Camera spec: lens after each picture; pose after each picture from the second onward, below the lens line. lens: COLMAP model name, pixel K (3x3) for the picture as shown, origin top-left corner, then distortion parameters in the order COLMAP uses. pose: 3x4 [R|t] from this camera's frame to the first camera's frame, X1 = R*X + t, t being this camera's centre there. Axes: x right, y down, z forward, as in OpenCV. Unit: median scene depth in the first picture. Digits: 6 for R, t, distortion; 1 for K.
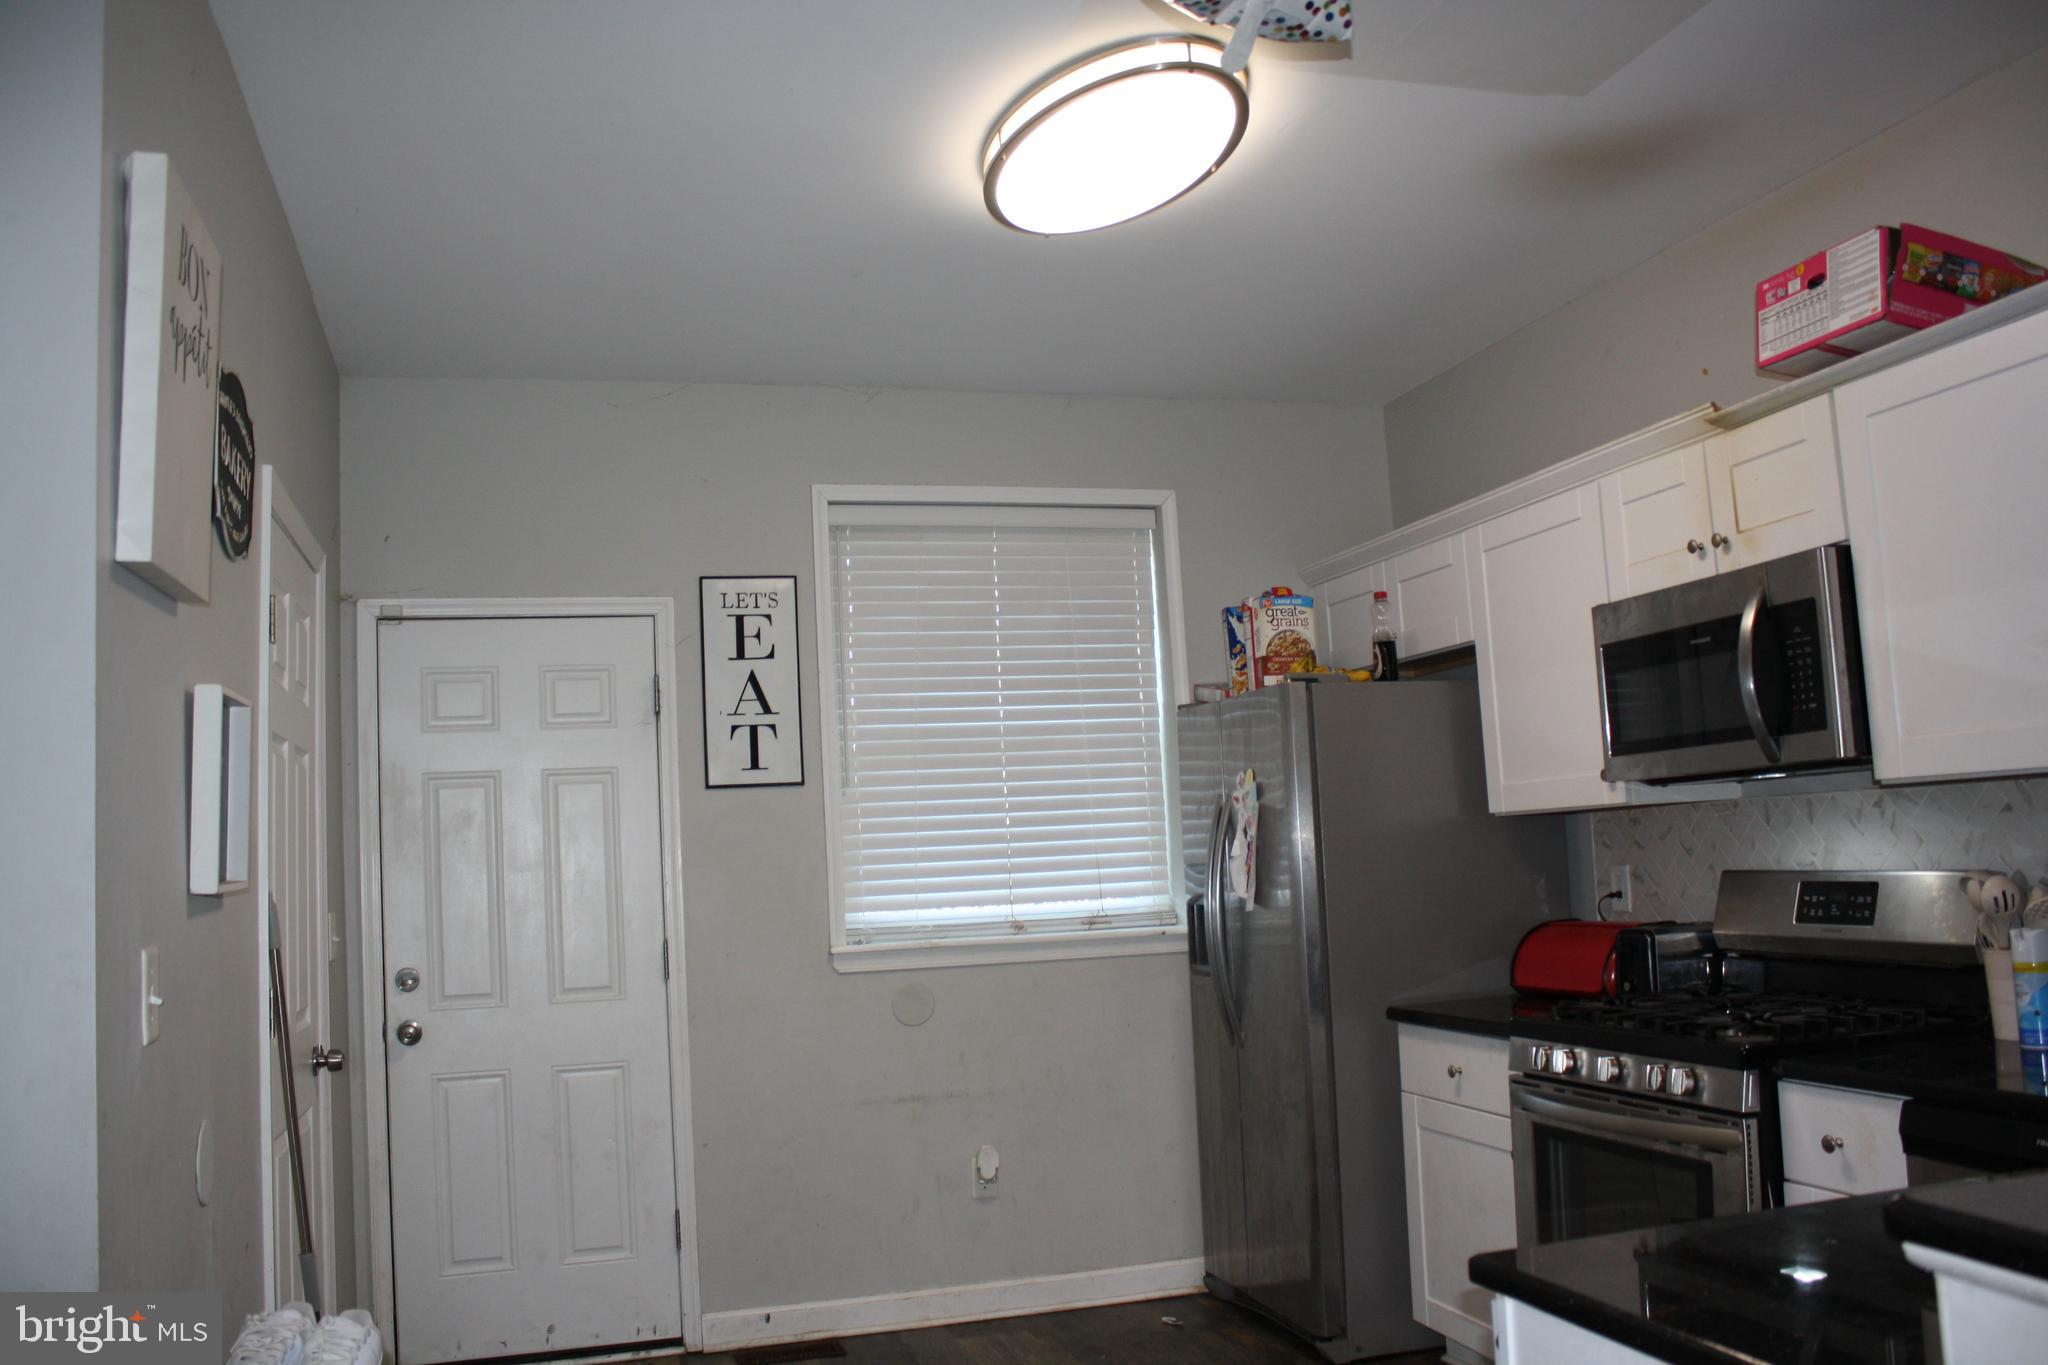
lens RADIAL K [[1714.2, 0, 1024.0], [0, 1714.2, 682.5], [0, 0, 1]] dist [-0.168956, 0.147561]
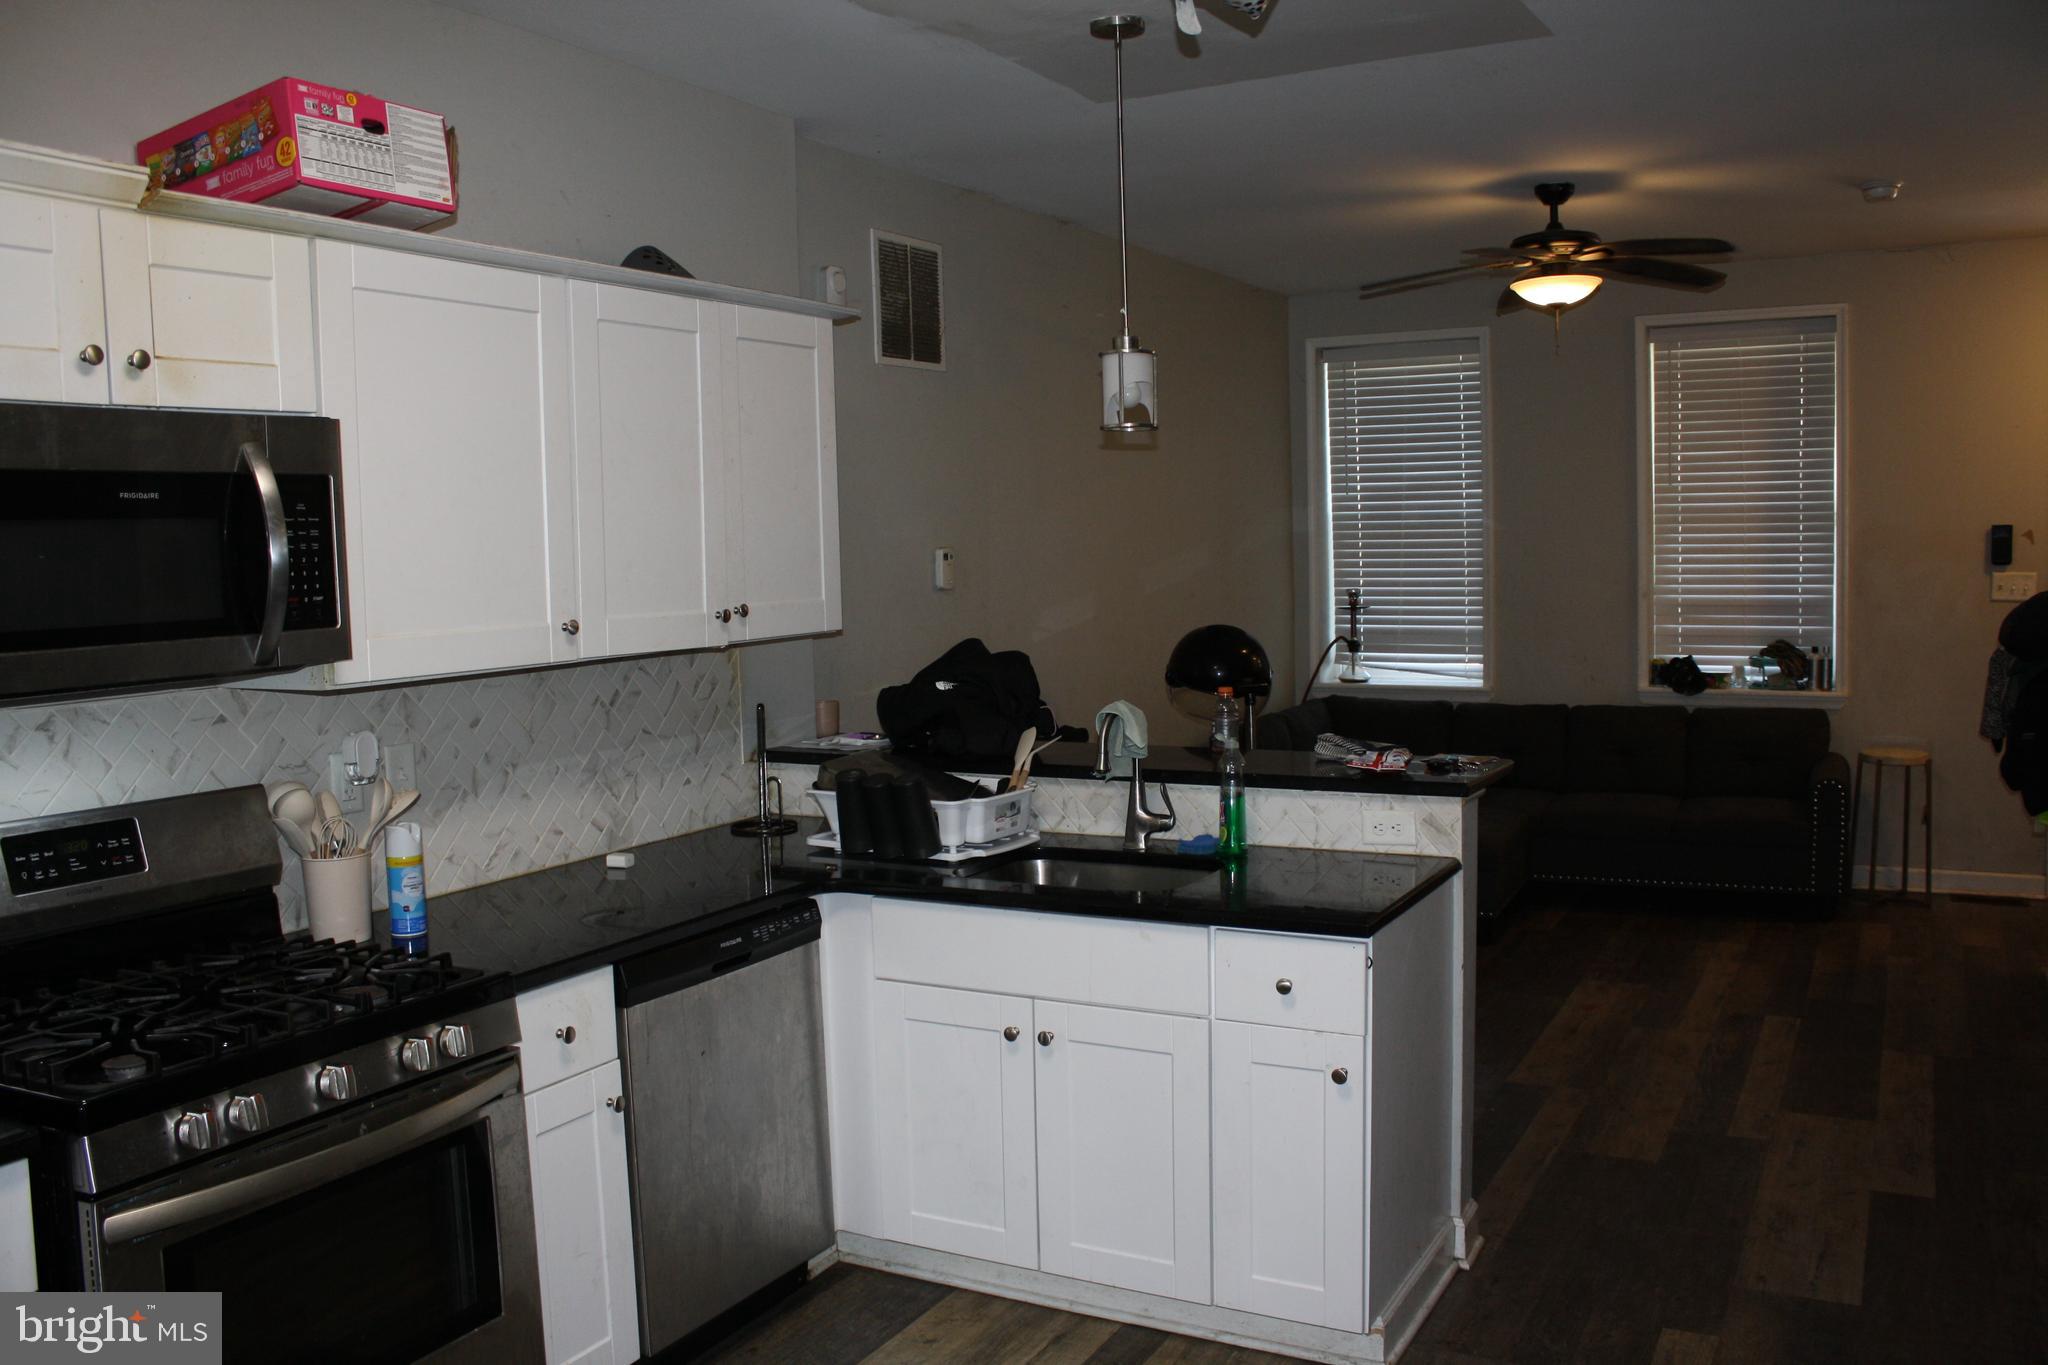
lens RADIAL K [[1714.2, 0, 1024.0], [0, 1714.2, 682.5], [0, 0, 1]] dist [-0.168956, 0.147561]
pose [[-0.705925, 0.012431, 0.708177, -0.386933], [-0.008953, 0.999609, -0.026472, 0.075780], [-0.708230, -0.025028, -0.705538, 1.335089]]
